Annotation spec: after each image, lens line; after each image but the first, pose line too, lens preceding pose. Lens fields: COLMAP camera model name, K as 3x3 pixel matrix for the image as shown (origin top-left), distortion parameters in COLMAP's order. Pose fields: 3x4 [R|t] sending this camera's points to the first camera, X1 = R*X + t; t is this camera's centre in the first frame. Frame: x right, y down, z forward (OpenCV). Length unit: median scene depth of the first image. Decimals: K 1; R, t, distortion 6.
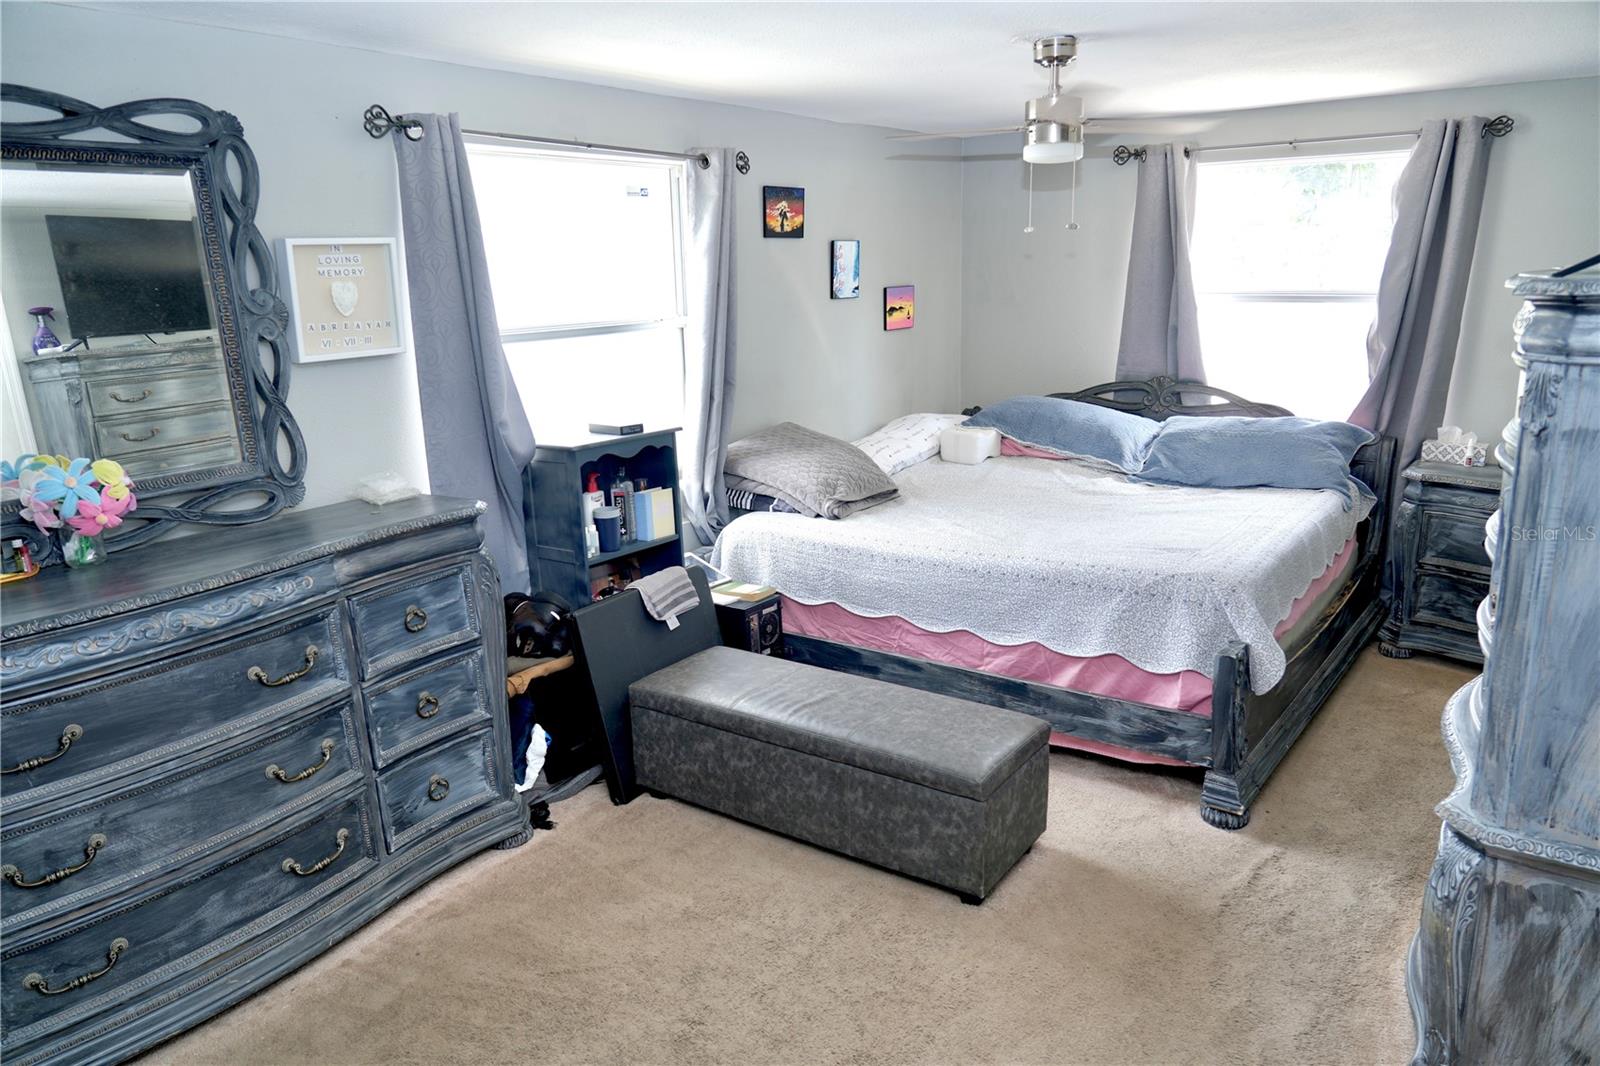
lens RADIAL K [[1065.9, 0, 802.3], [0, 1065.9, 524.2], [0, 0, 1]] dist [0.002442, 0.002187]
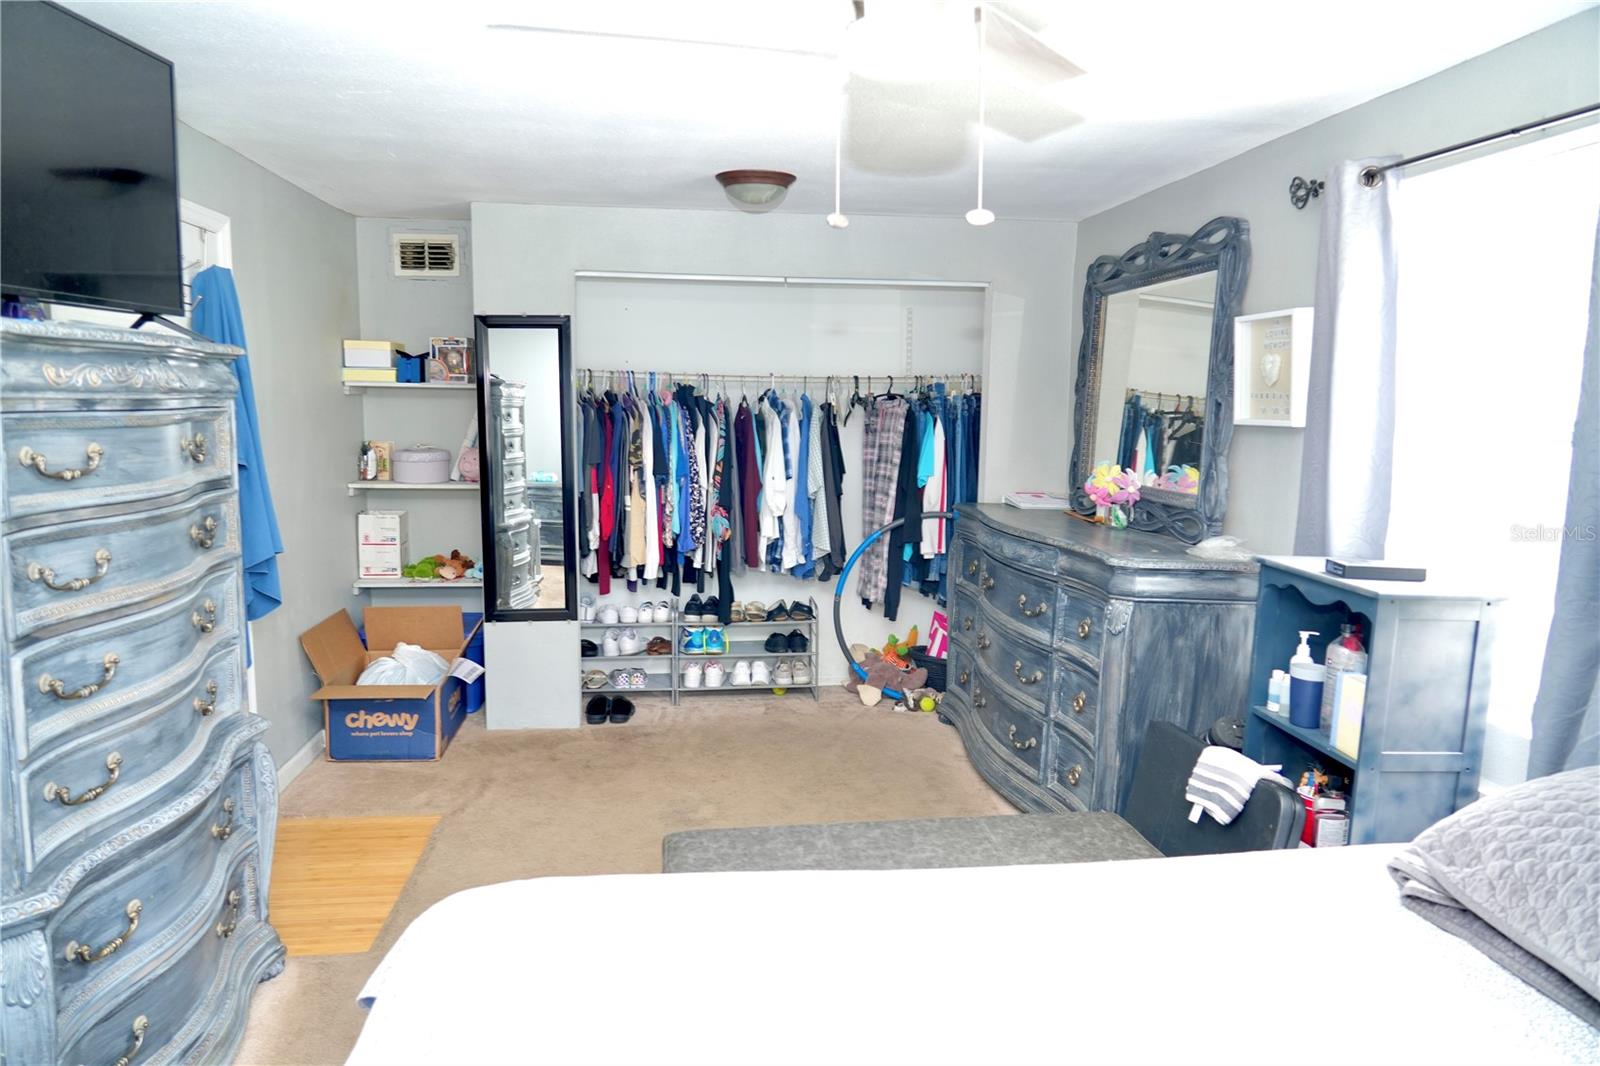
lens RADIAL K [[1070.9, 0, 800.0], [0, 1070.9, 533.0], [0, 0, 1]] dist [-0.026594, 0.005936]
pose [[-0.730745, 0.099853, -0.675308, 0.516855], [-0.159295, 0.936993, 0.310918, -0.264596], [0.663804, 0.334775, -0.668797, 1.215650]]
